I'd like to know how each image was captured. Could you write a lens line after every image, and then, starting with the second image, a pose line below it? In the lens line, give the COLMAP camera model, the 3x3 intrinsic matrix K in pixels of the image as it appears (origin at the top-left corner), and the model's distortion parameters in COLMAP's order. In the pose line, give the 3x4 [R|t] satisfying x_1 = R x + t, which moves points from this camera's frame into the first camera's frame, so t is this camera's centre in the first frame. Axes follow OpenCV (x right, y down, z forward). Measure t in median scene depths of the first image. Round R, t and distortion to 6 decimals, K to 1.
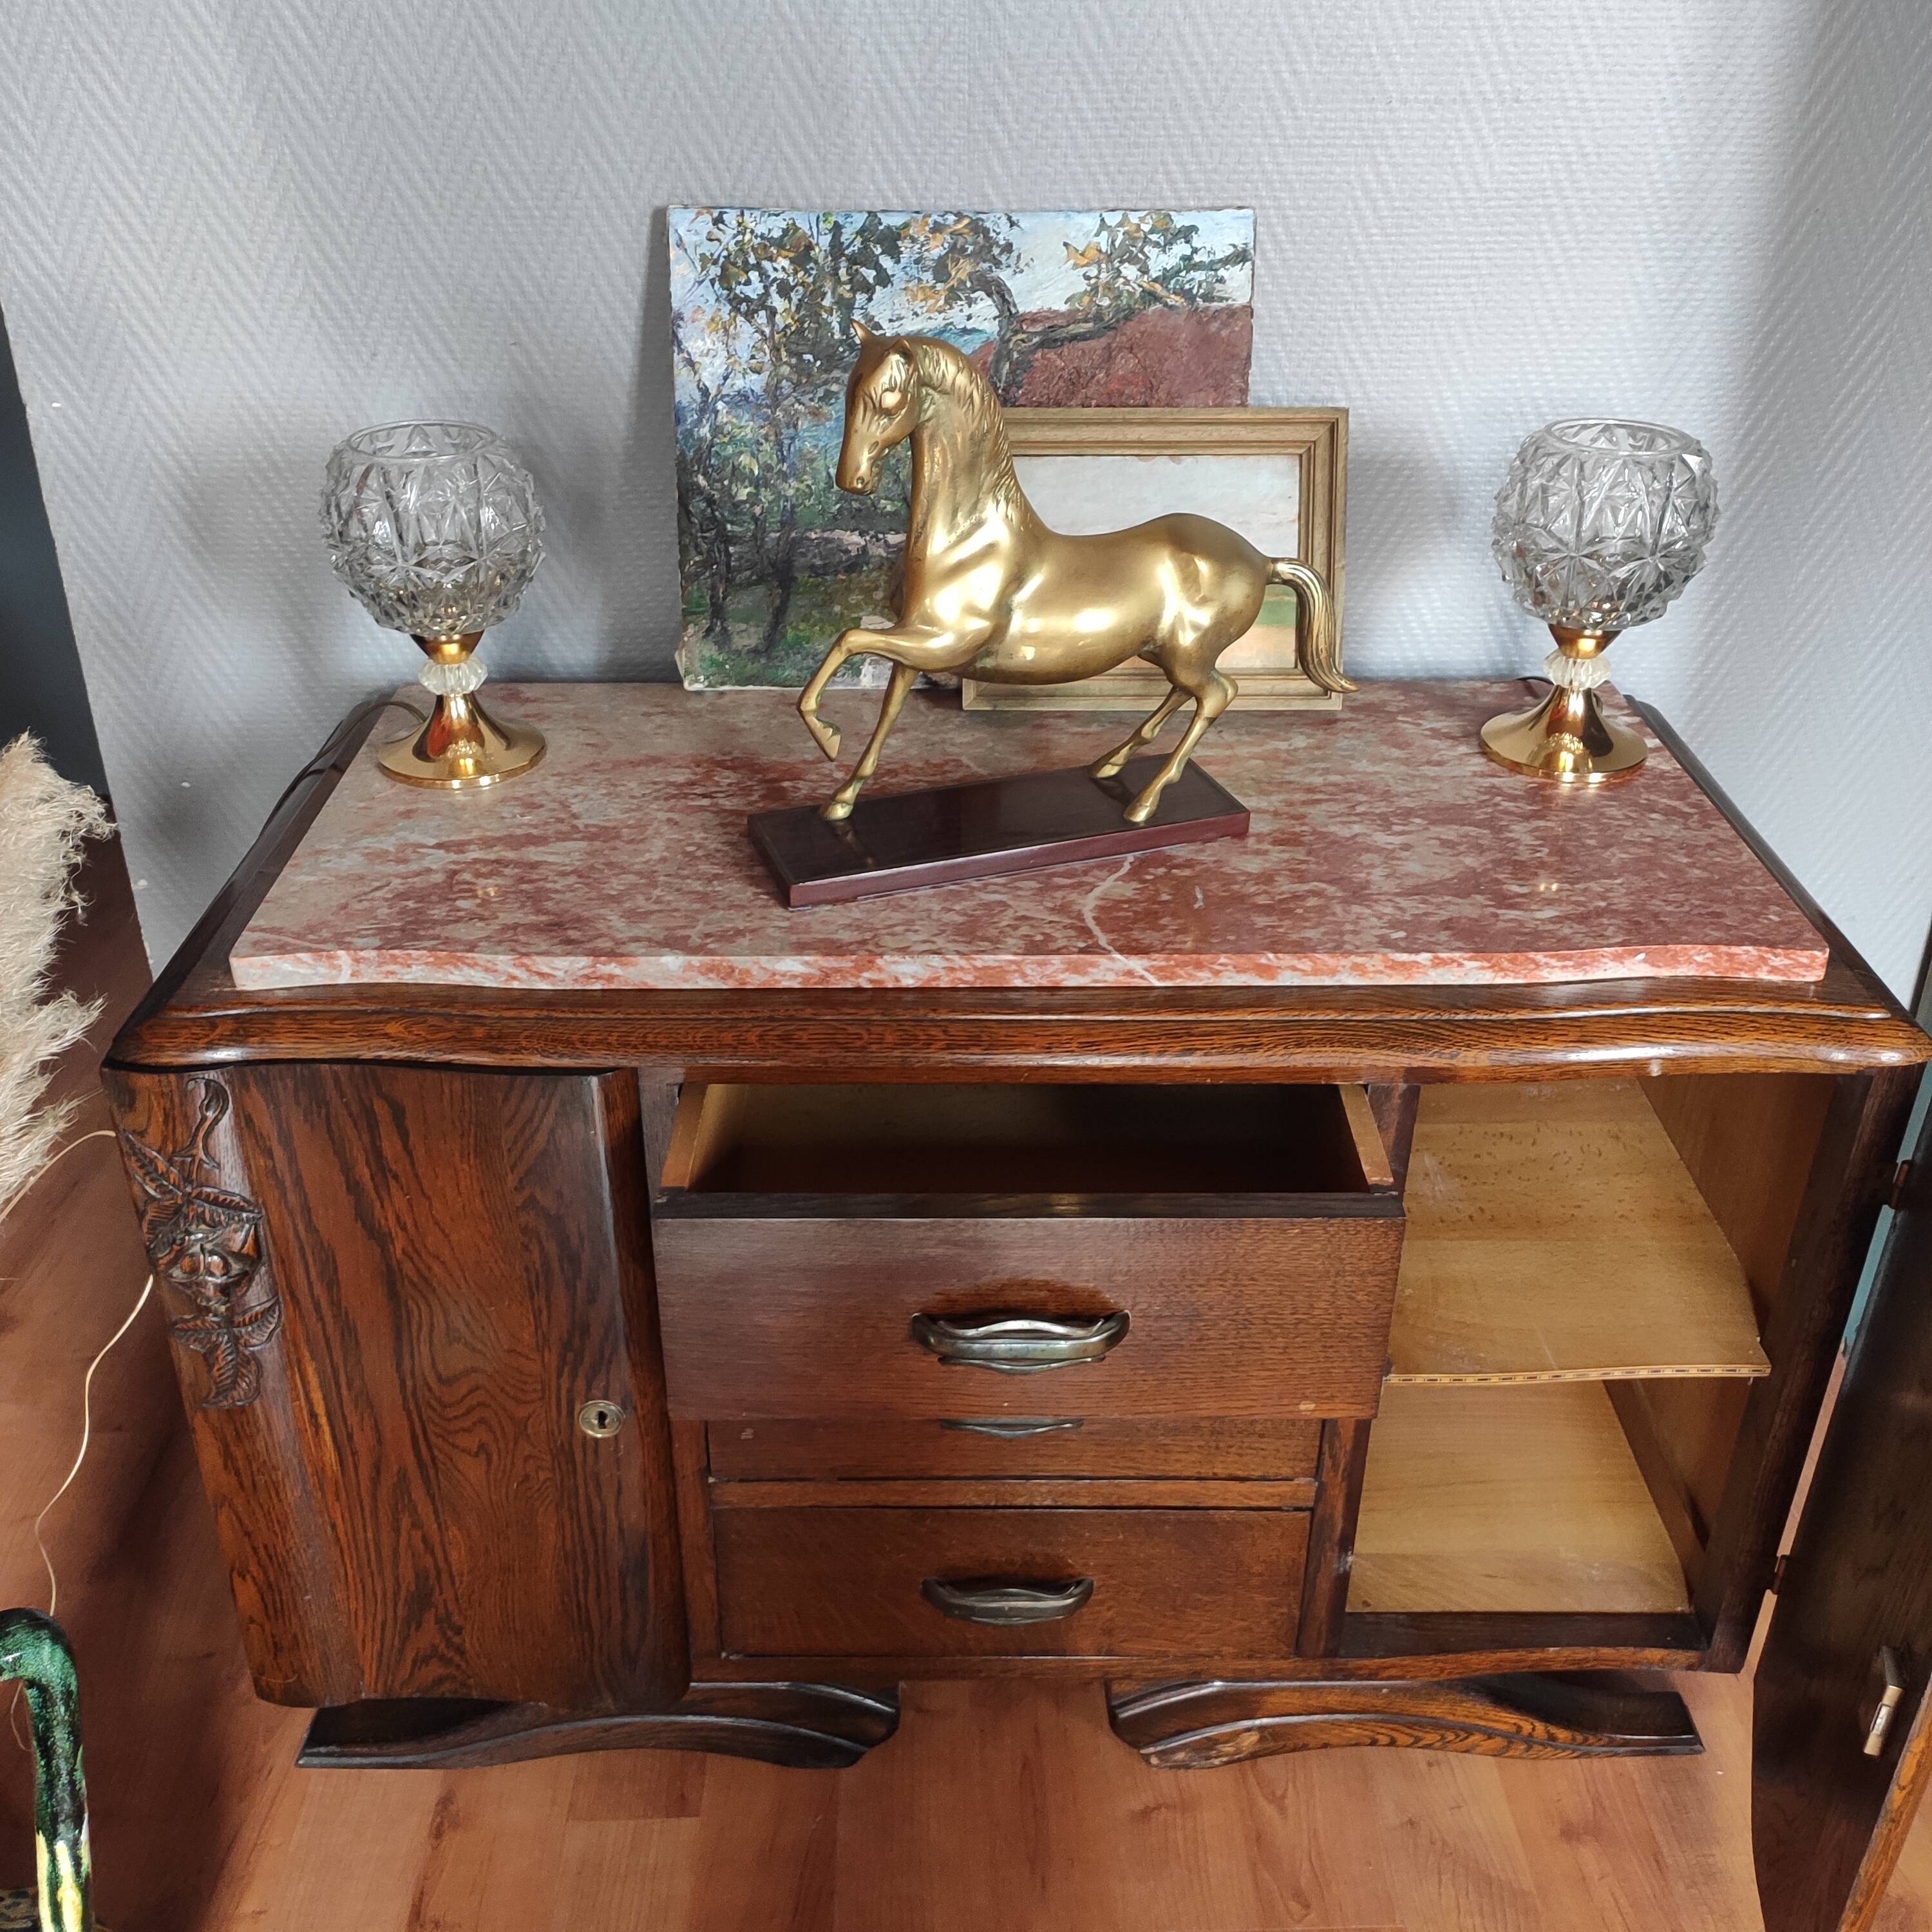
lens RADIAL K [[1912.3, 0, 954.9], [0, 1912.3, 956.0], [0, 0, 1]] dist [0.044915, 0.000000]
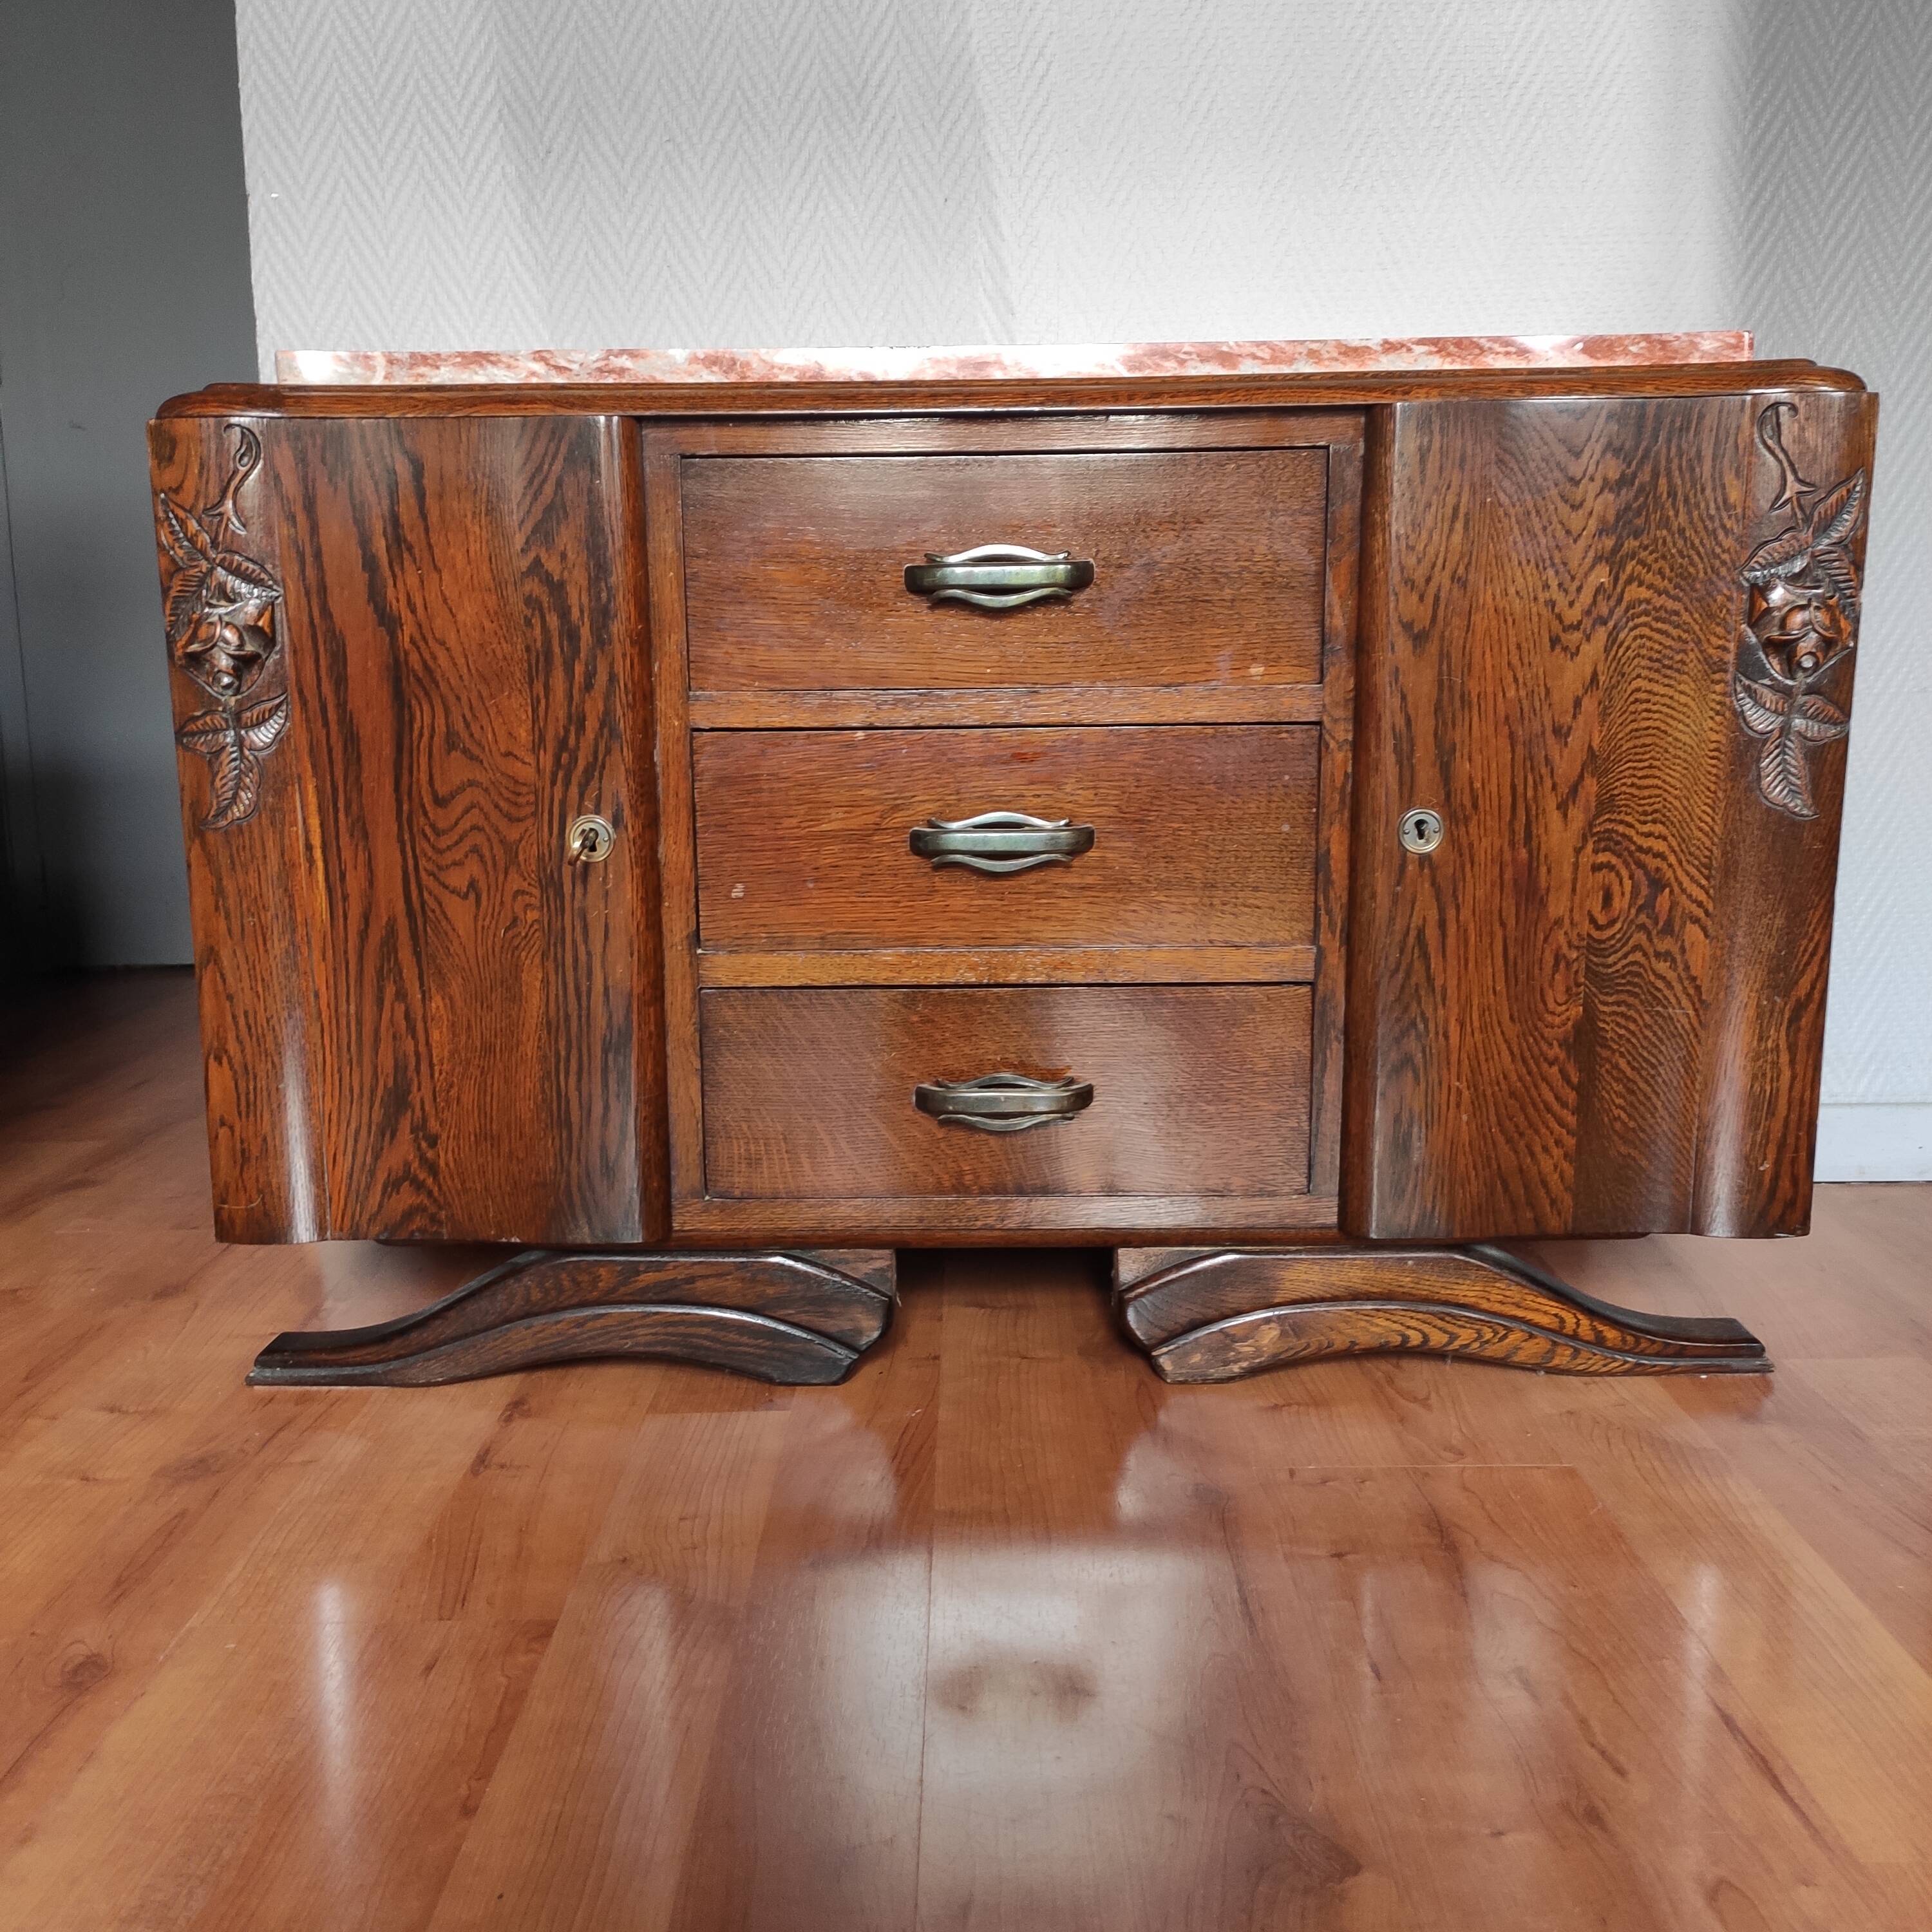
lens RADIAL K [[1912.3, 0, 951.7], [0, 1912.3, 968.0], [0, 0, 1]] dist [0.044915, 0.000000]
pose [[0.999584, -0.007881, -0.027733, 0.031103], [-0.001466, 0.946767, -0.321917, 0.615984], [0.028793, 0.321824, 0.946362, 0.075798]]
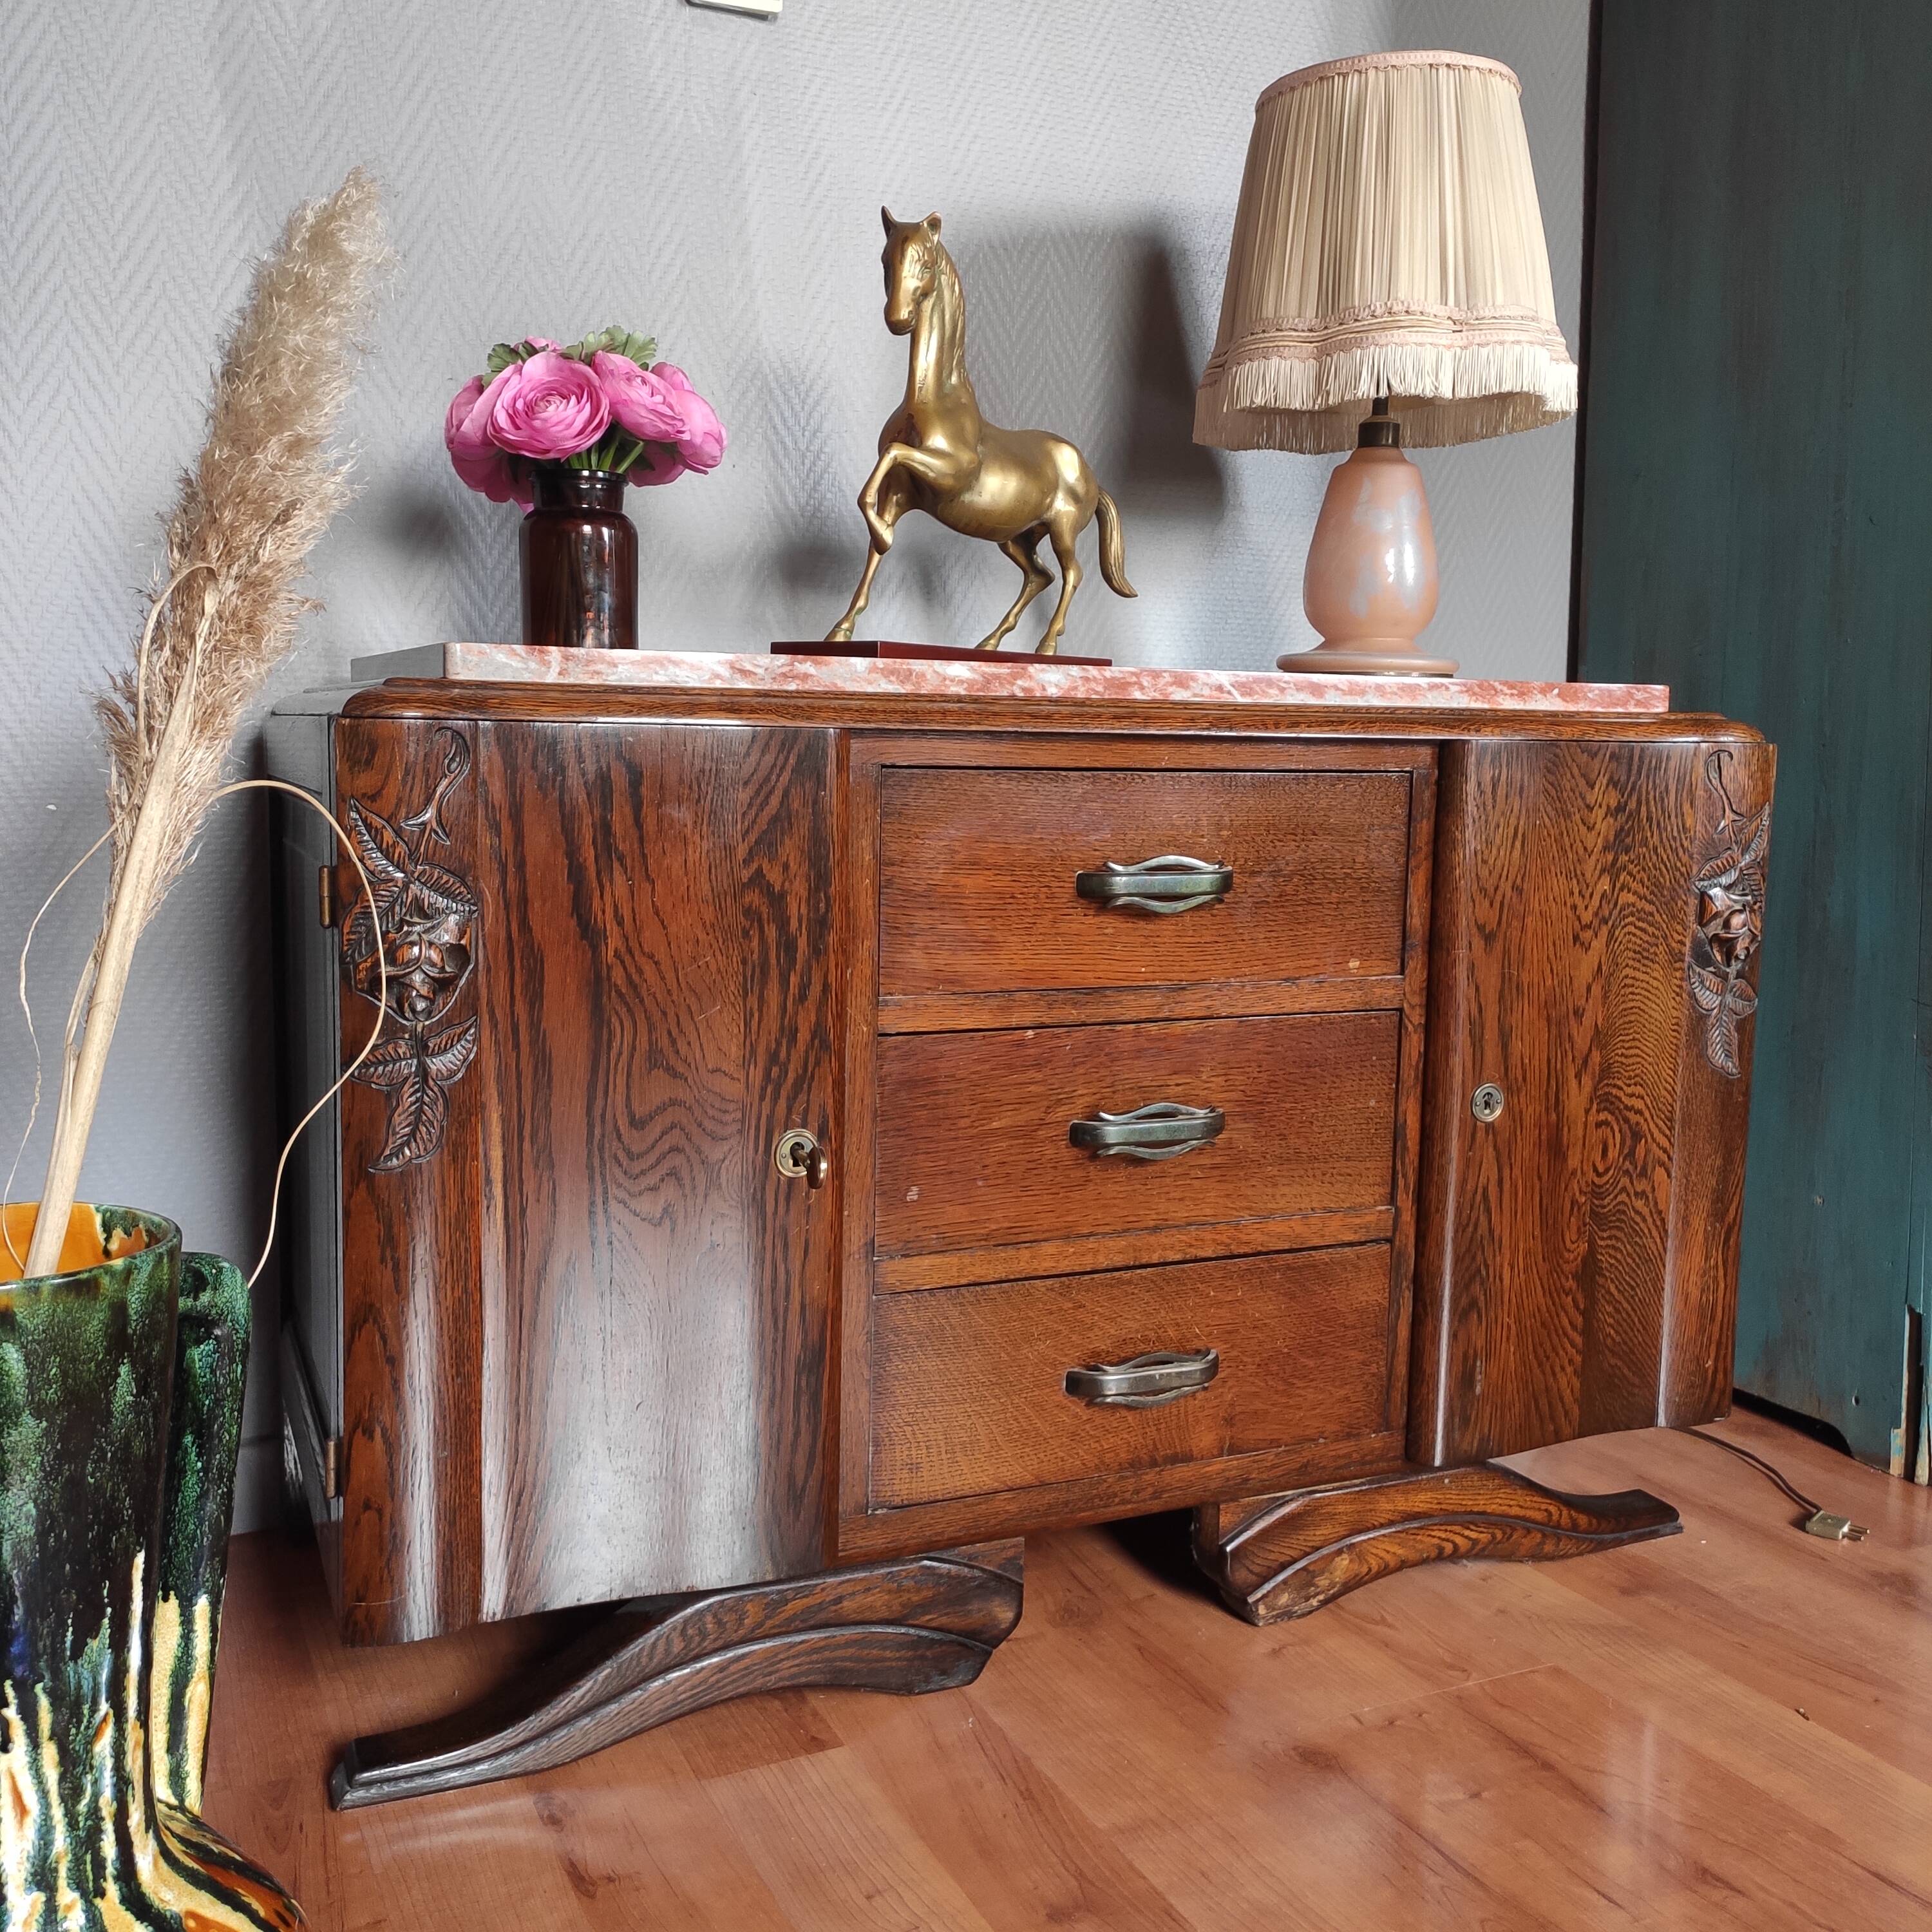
lens RADIAL K [[1912.3, 0, 956.6], [0, 1912.3, 956.6], [0, 0, 1]] dist [0.044915, 0.000000]
pose [[0.916188, -0.030349, 0.399597, -0.483670], [0.183570, 0.918147, -0.351154, 0.493858], [-0.356232, 0.395077, 0.846766, 0.112854]]
